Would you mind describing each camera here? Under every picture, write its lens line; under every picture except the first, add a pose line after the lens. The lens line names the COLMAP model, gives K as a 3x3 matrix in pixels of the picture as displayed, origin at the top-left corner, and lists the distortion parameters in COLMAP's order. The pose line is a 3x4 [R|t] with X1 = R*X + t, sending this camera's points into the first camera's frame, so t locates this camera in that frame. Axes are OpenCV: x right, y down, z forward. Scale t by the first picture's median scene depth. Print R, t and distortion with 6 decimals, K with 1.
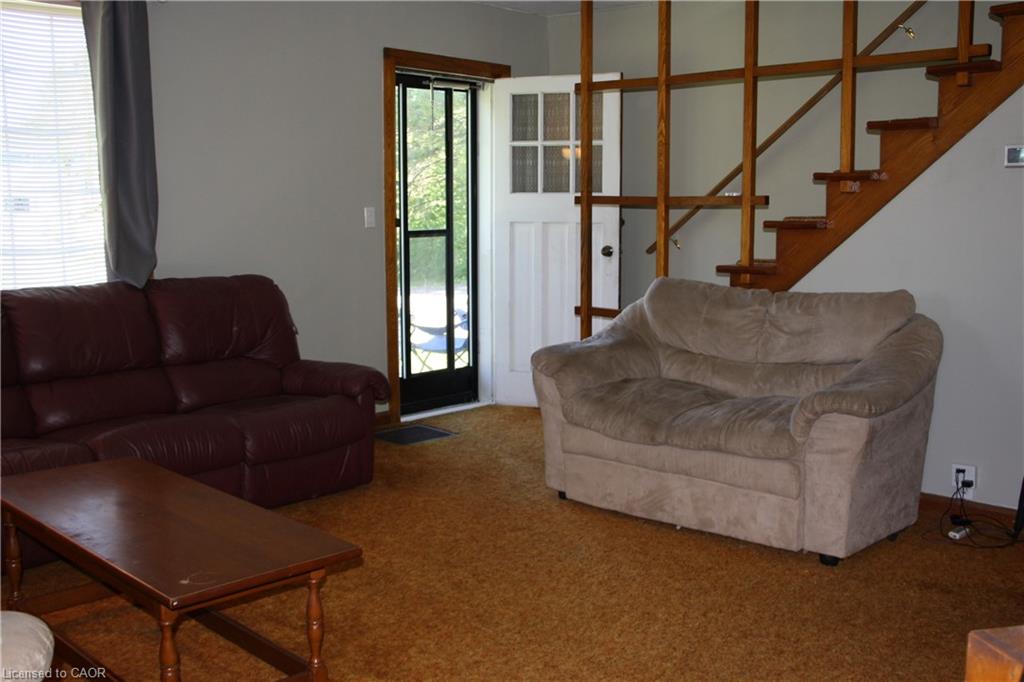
lens RADIAL K [[1051.0, 0, 514.5], [0, 1051.0, 340.2], [0, 0, 1]] dist [-0.016467, 0.000000]
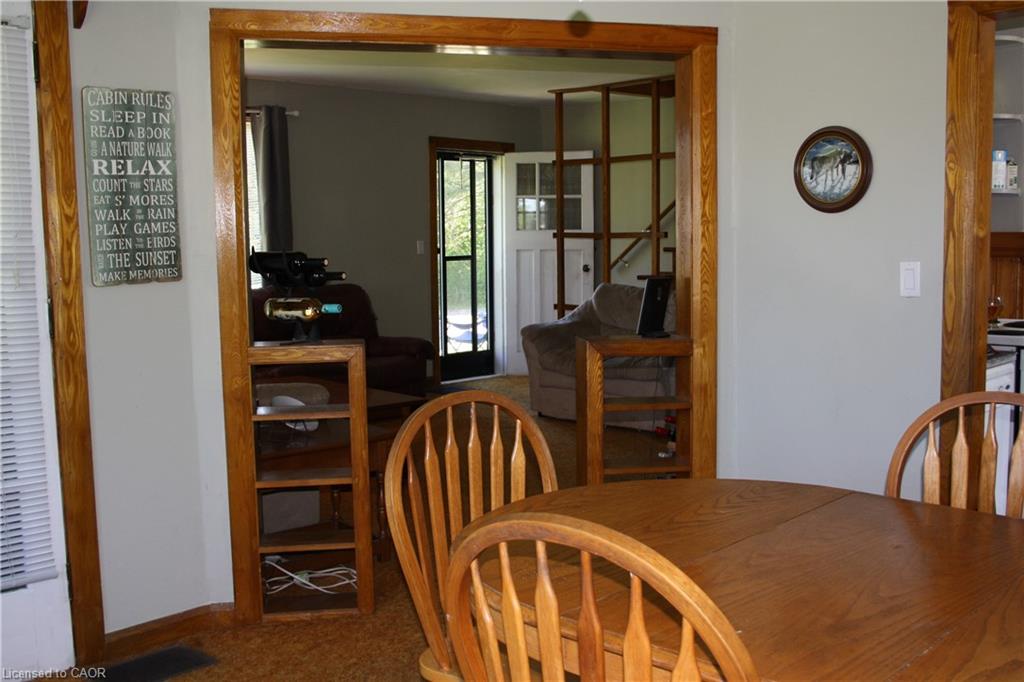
lens RADIAL K [[1051.0, 0, 513.4], [0, 1051.0, 341.6], [0, 0, 1]] dist [-0.016467, 0.000000]
pose [[0.999468, -0.006861, -0.031898, 0.041062], [0.005969, 0.999591, -0.027985, 0.057733], [0.032077, 0.027780, 0.999099, -0.473166]]
